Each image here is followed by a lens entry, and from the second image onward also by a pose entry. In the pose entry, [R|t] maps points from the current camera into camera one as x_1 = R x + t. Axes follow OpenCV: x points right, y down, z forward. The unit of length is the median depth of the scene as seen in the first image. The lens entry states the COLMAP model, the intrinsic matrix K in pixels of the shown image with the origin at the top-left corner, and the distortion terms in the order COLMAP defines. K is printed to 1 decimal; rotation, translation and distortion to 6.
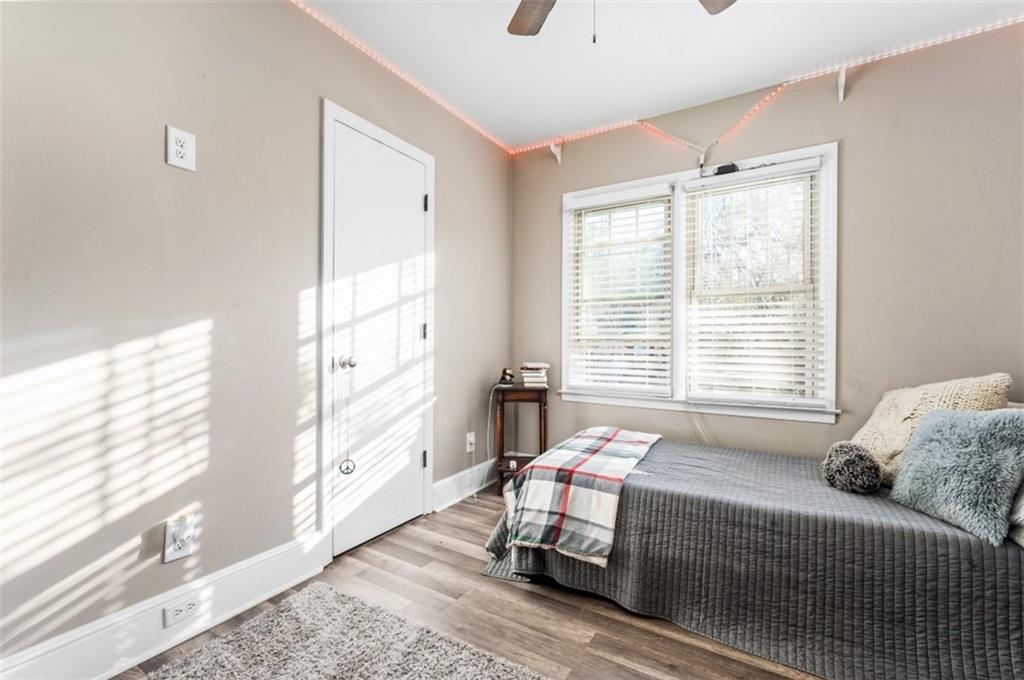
lens RADIAL K [[445.2, 0, 512.0], [0, 445.2, 340.0], [0, 0, 1]] dist [0.000020, -0.000230]
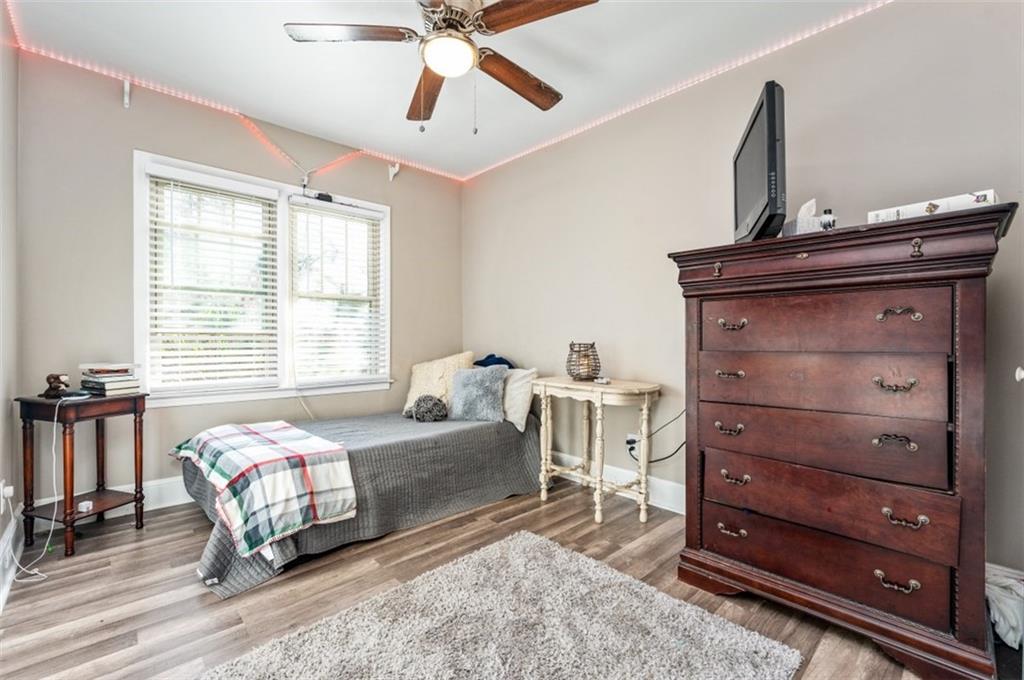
lens RADIAL K [[445.2, 0, 512.0], [0, 445.2, 340.0], [0, 0, 1]] dist [0.000020, -0.000230]
pose [[0.248503, -0.007834, 0.968599, -0.736663], [-0.005788, 0.999937, 0.009572, 0.000510], [-0.968614, -0.007985, 0.248442, 0.221829]]
